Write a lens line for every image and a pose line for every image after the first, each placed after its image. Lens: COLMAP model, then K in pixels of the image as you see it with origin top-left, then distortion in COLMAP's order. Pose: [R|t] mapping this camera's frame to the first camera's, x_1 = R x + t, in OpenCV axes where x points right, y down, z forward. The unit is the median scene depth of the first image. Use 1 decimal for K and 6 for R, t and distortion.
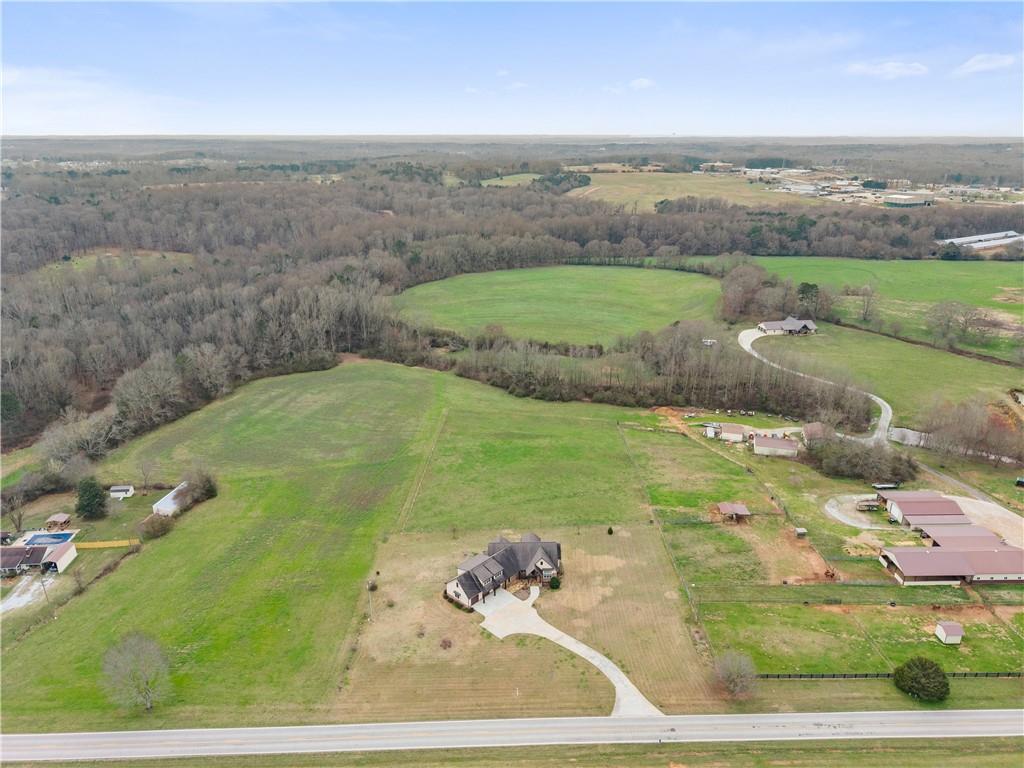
lens RADIAL K [[687.9, 0, 515.5], [0, 687.9, 381.7], [0, 0, 1]] dist [0.028891, -0.030093]
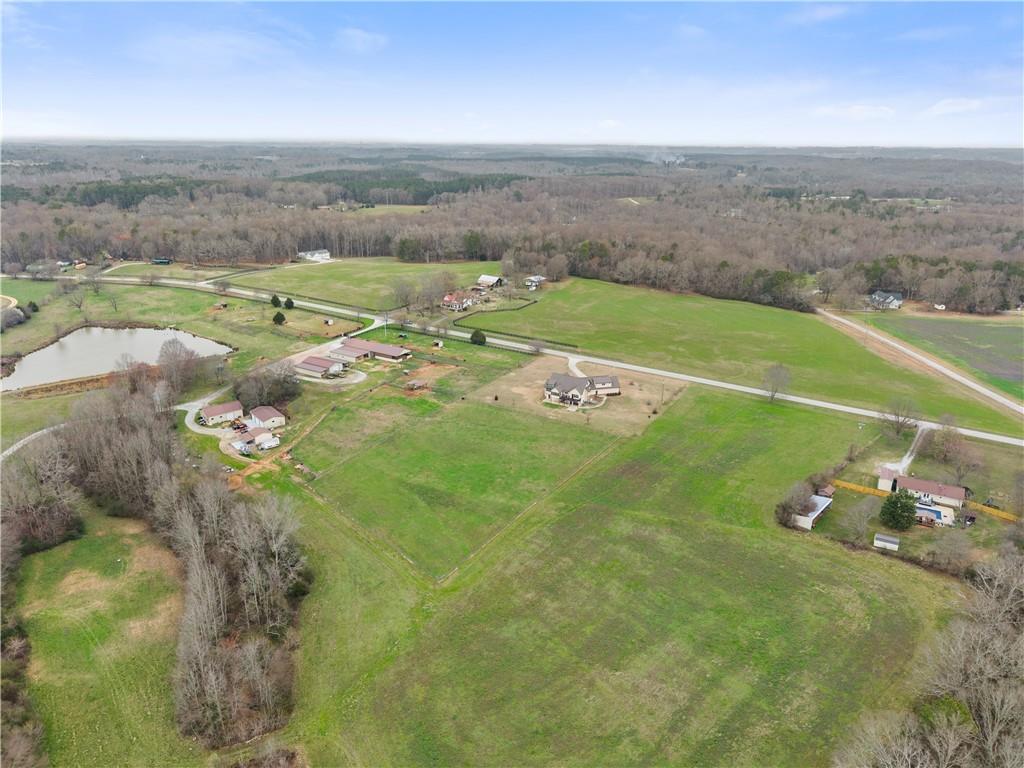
lens RADIAL K [[675.4, 0, 511.3], [0, 675.4, 385.0], [0, 0, 1]] dist [0.019204, -0.002180]
pose [[-0.831761, -0.194804, 0.519832, -0.655271], [0.182584, 0.788311, 0.587561, -0.671819], [-0.524249, 0.583623, -0.620118, 1.883296]]
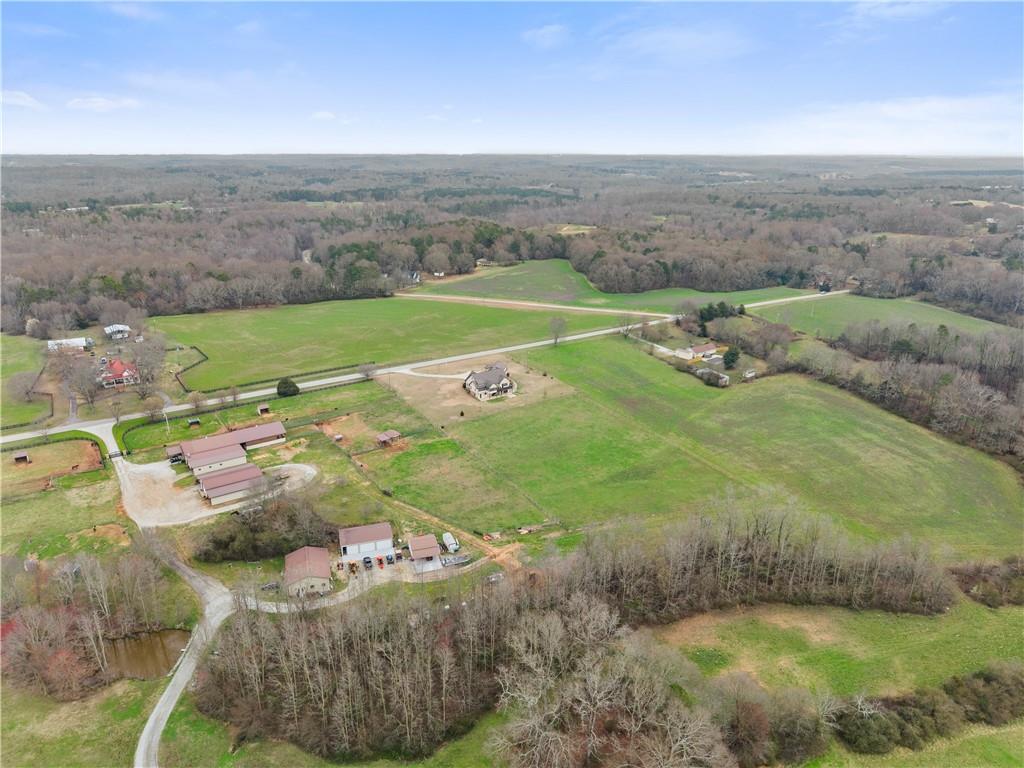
lens RADIAL K [[687.9, 0, 514.5], [0, 687.9, 375.0], [0, 0, 1]] dist [0.028891, -0.030093]
pose [[-0.826699, 0.165713, -0.537688, 0.820814], [-0.199808, 0.806888, 0.555885, -0.688495], [0.525972, 0.566984, -0.633943, 1.939646]]
